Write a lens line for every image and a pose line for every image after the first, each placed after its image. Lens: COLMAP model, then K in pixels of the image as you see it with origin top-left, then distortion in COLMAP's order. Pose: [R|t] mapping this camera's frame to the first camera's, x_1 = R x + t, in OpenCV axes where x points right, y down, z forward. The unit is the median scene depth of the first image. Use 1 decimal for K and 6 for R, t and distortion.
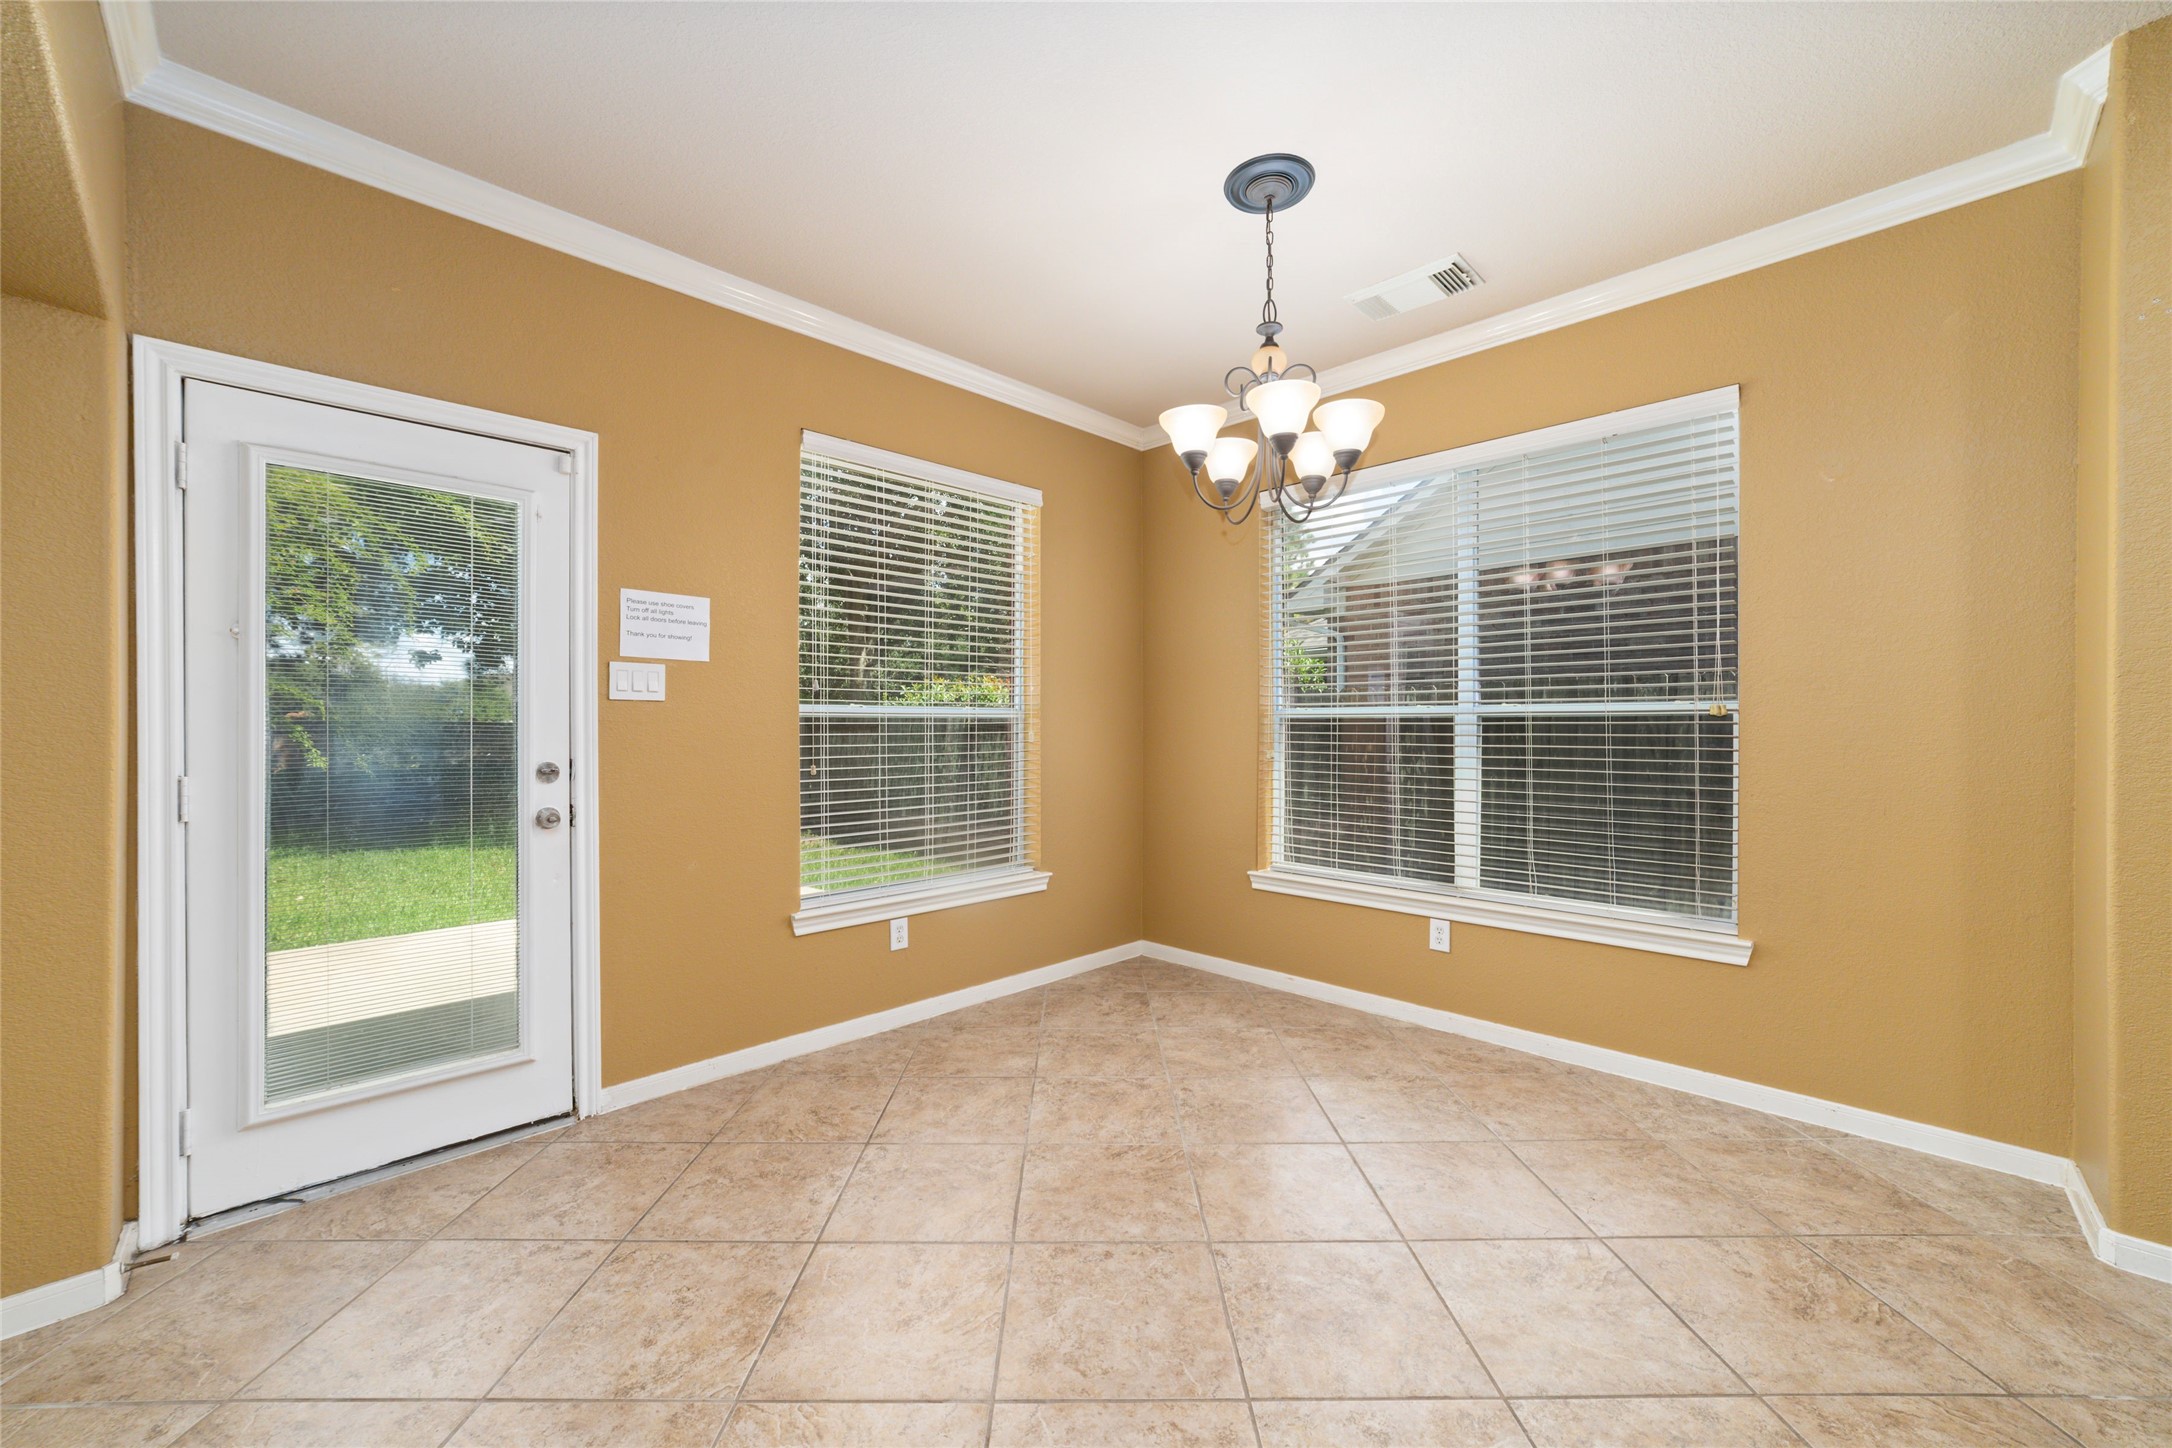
lens RADIAL K [[834.9, 0, 1088.9], [0, 834.9, 728.8], [0, 0, 1]] dist [-0.021170, 0.000032]
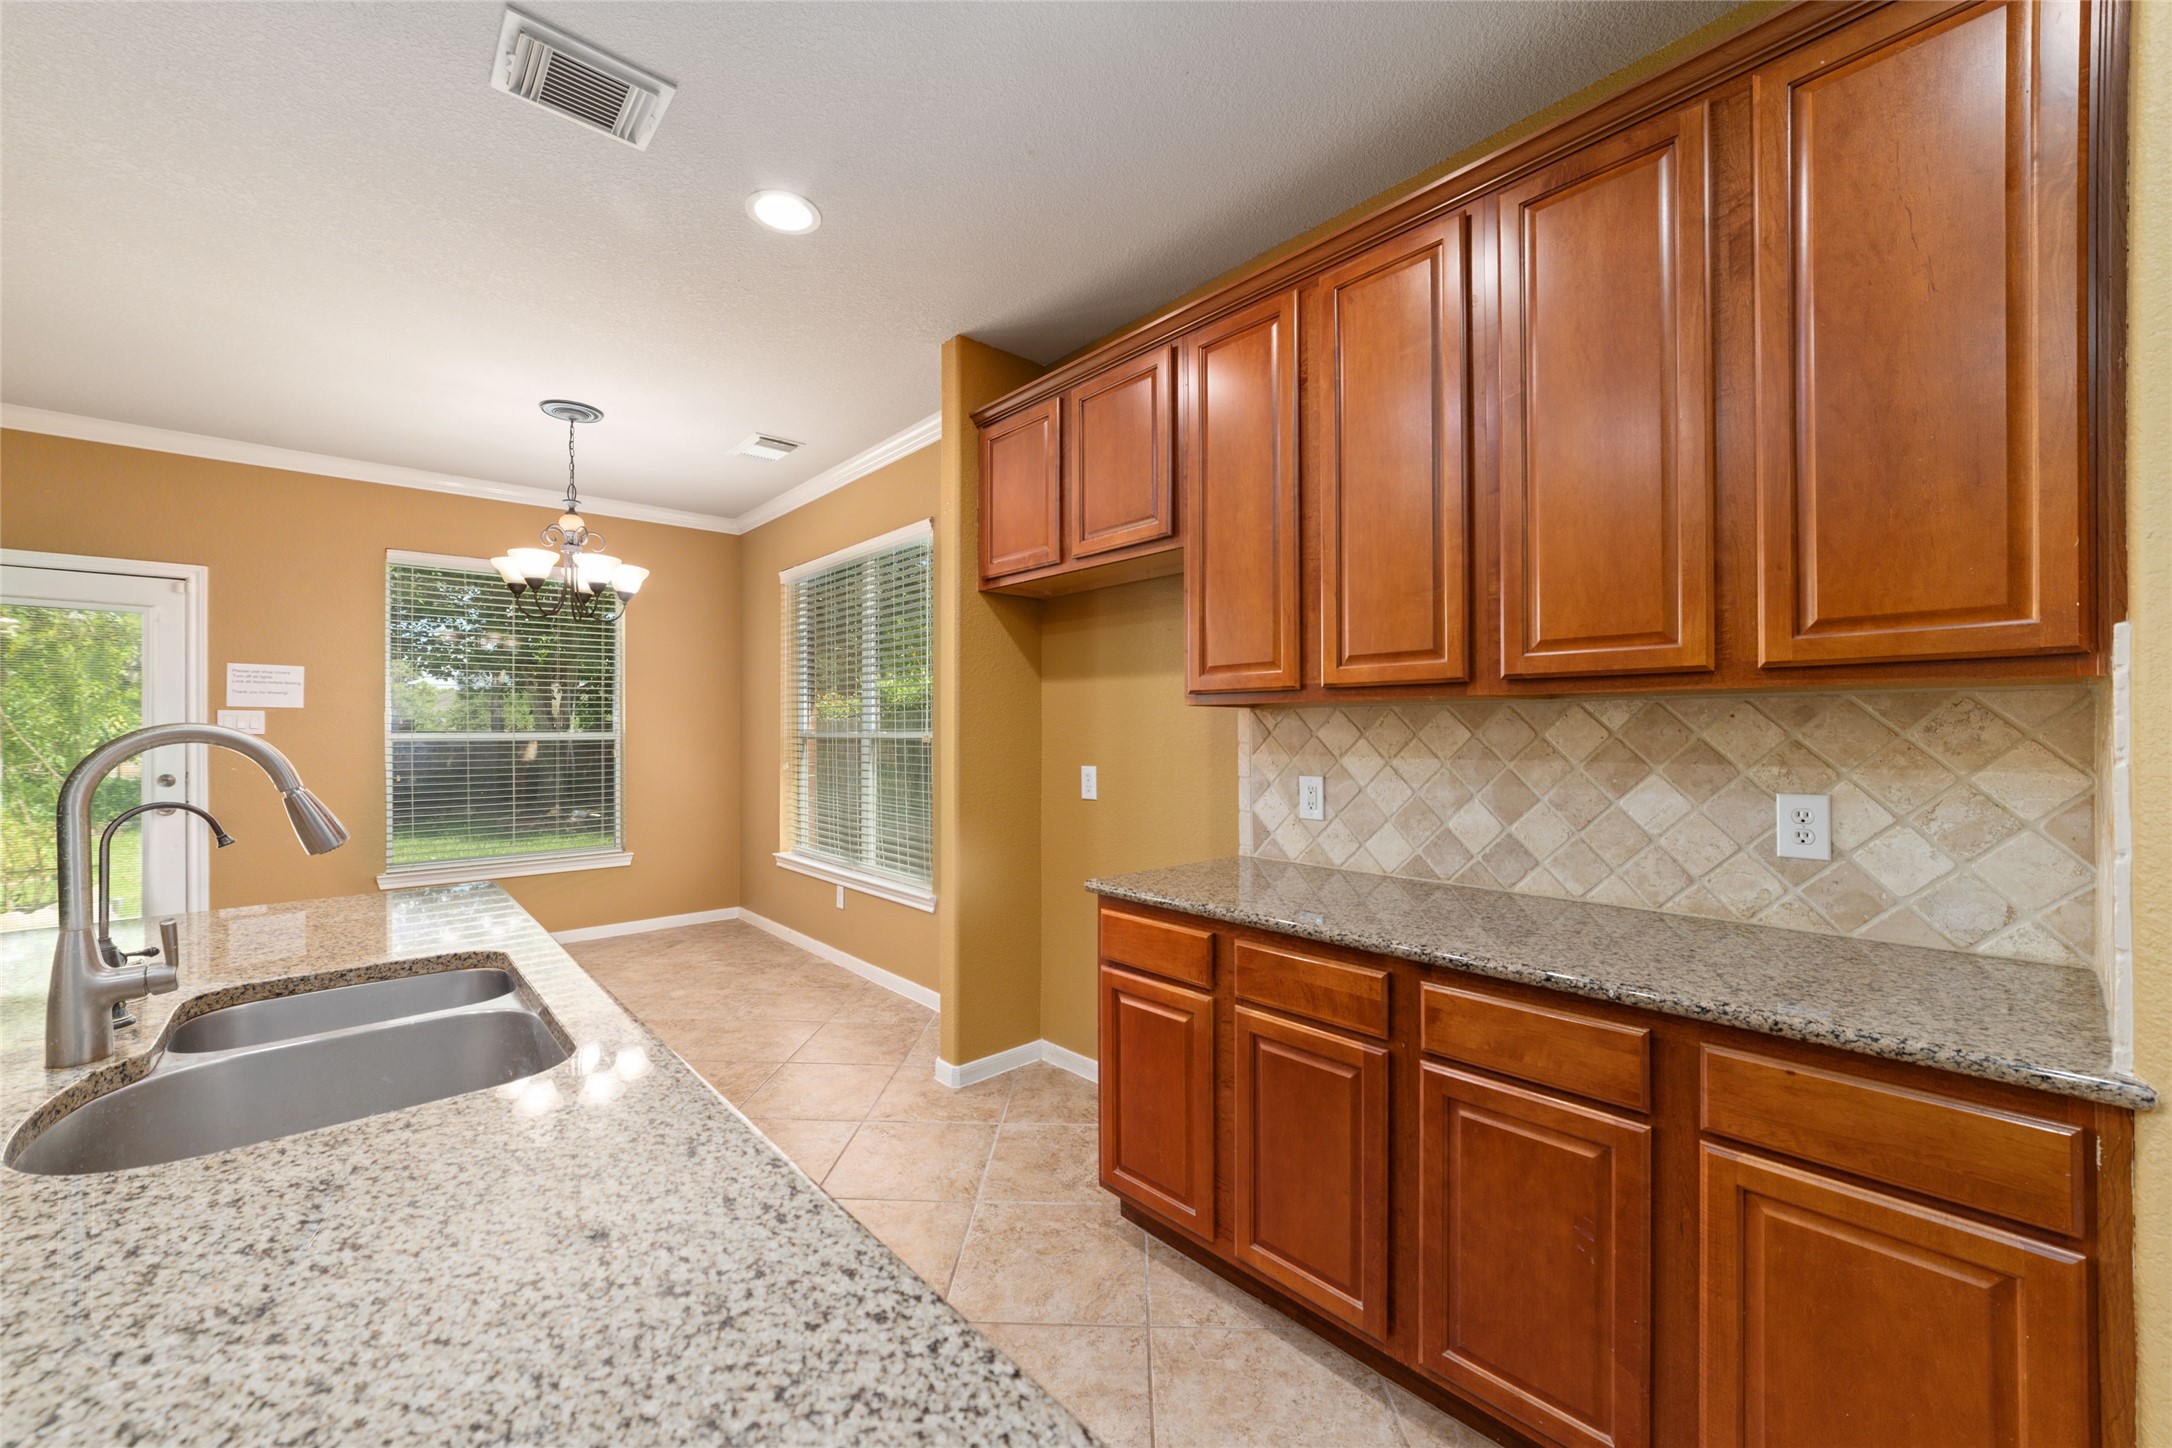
lens RADIAL K [[835.7, 0, 1079.6], [0, 835.7, 730.1], [0, 0, 1]] dist [-0.000222, 0.000146]
pose [[0.997820, -0.002697, -0.065939, 0.990778], [0.002396, 0.999986, -0.004653, -0.027089], [0.065951, 0.004485, 0.997813, -0.409272]]
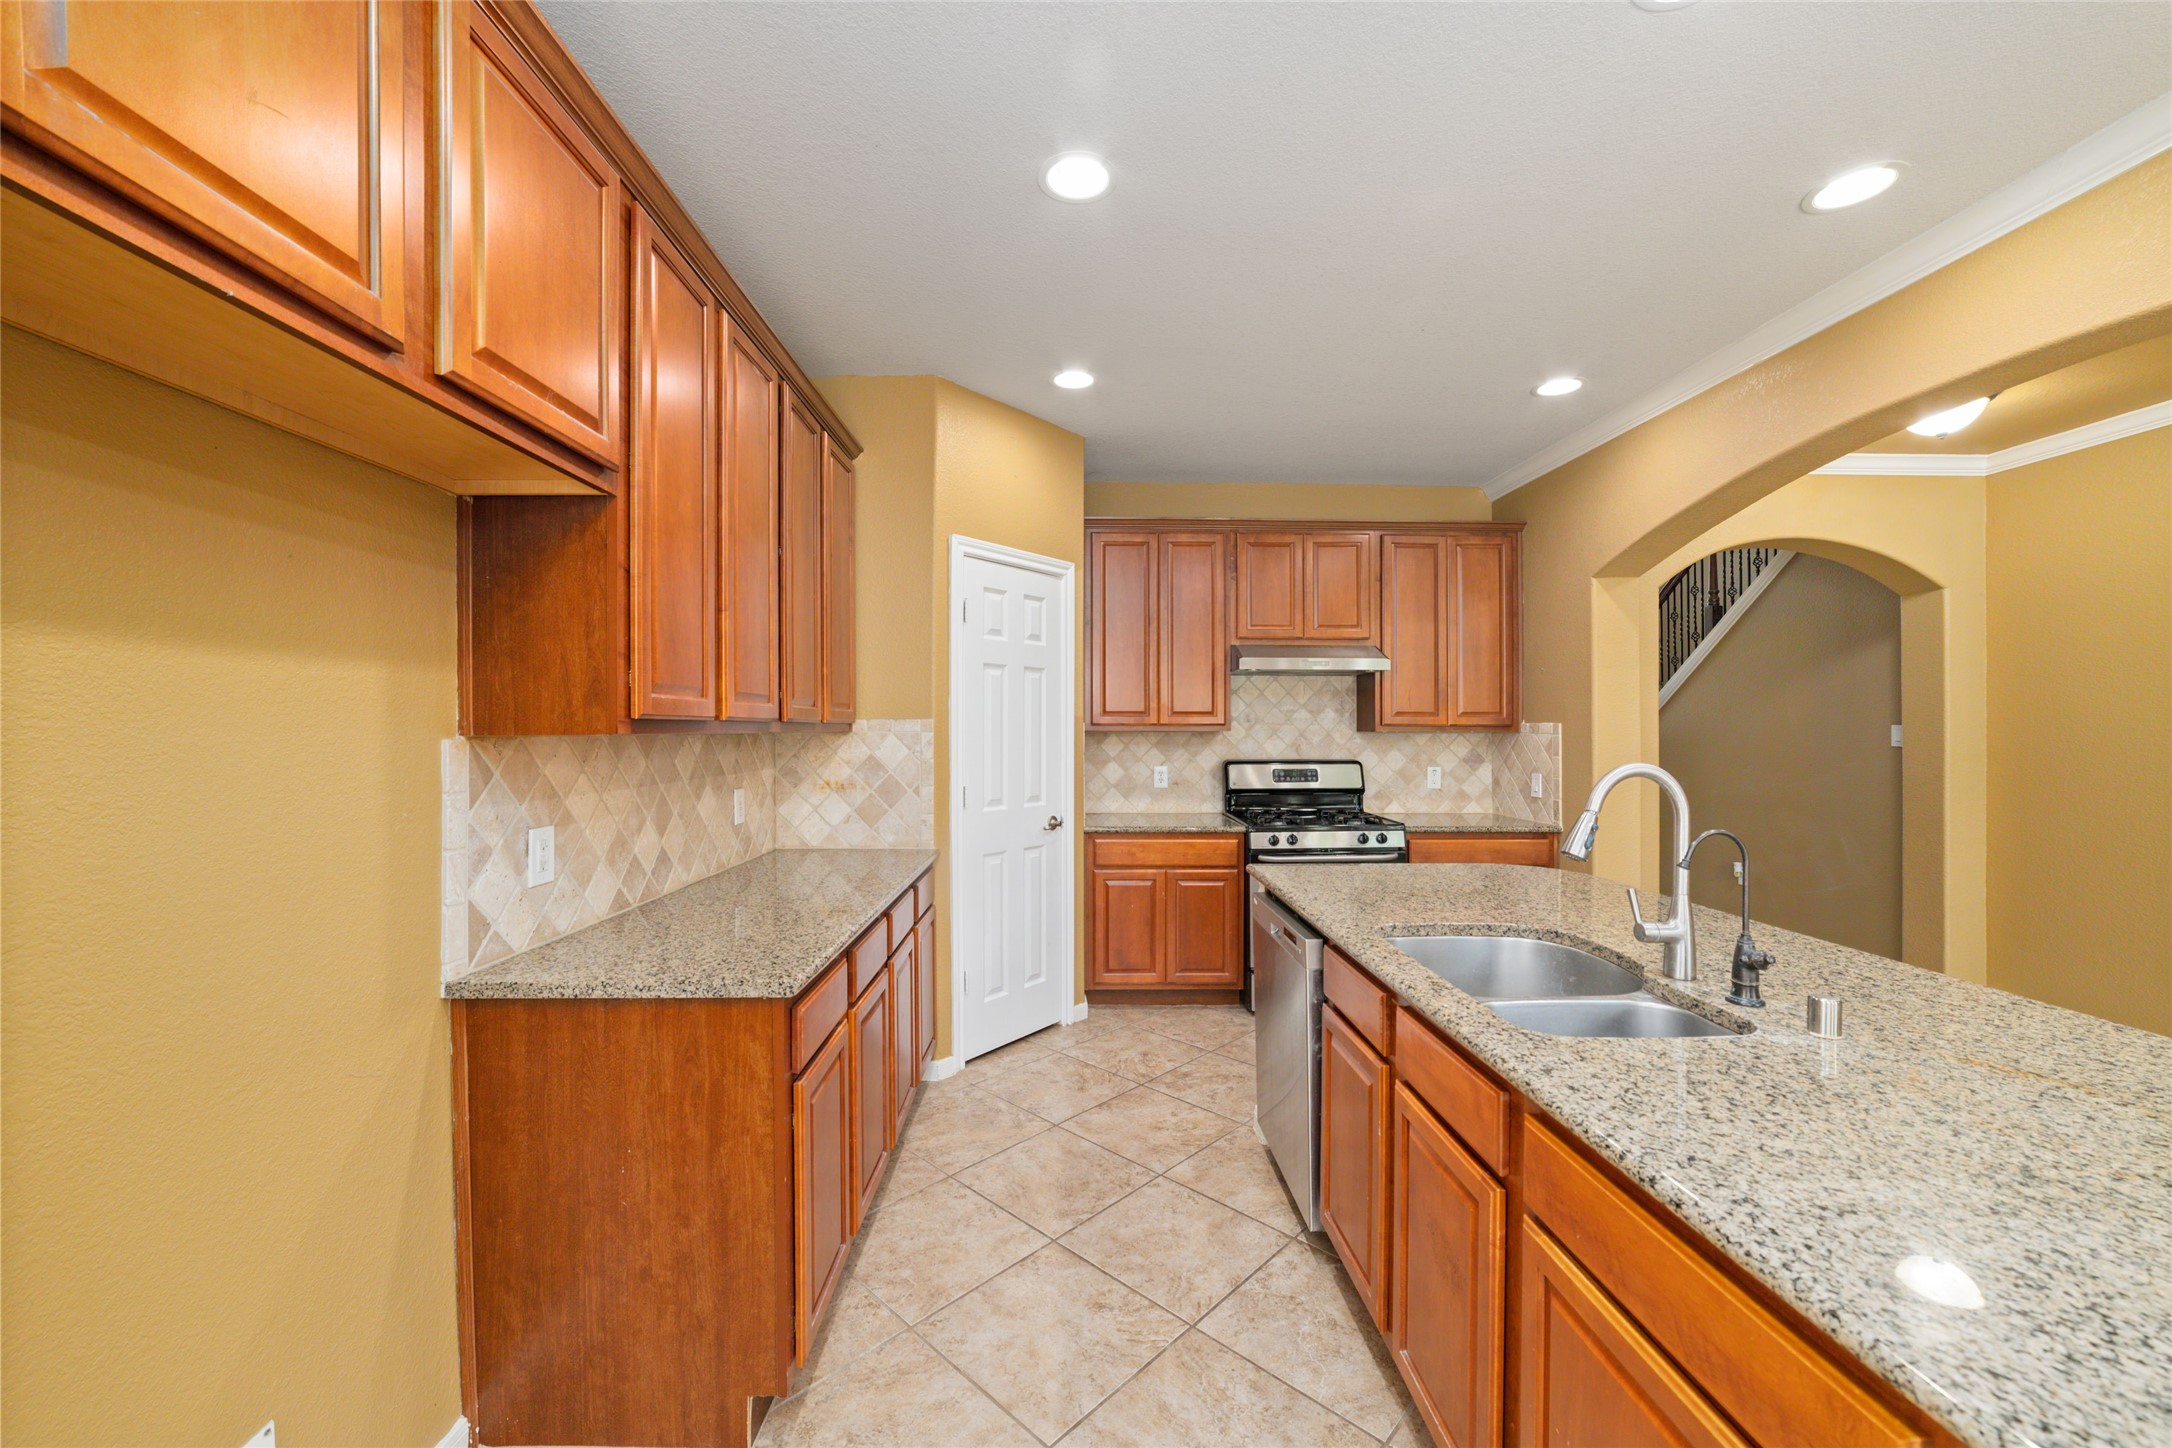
lens RADIAL K [[835.7, 0, 1079.6], [0, 835.7, 730.1], [0, 0, 1]] dist [-0.000222, 0.000146]
pose [[-0.713735, 0.006055, 0.700390, 0.467292], [0.007380, 0.999972, -0.001124, -0.052295], [-0.700377, 0.004367, -0.713760, 0.544451]]
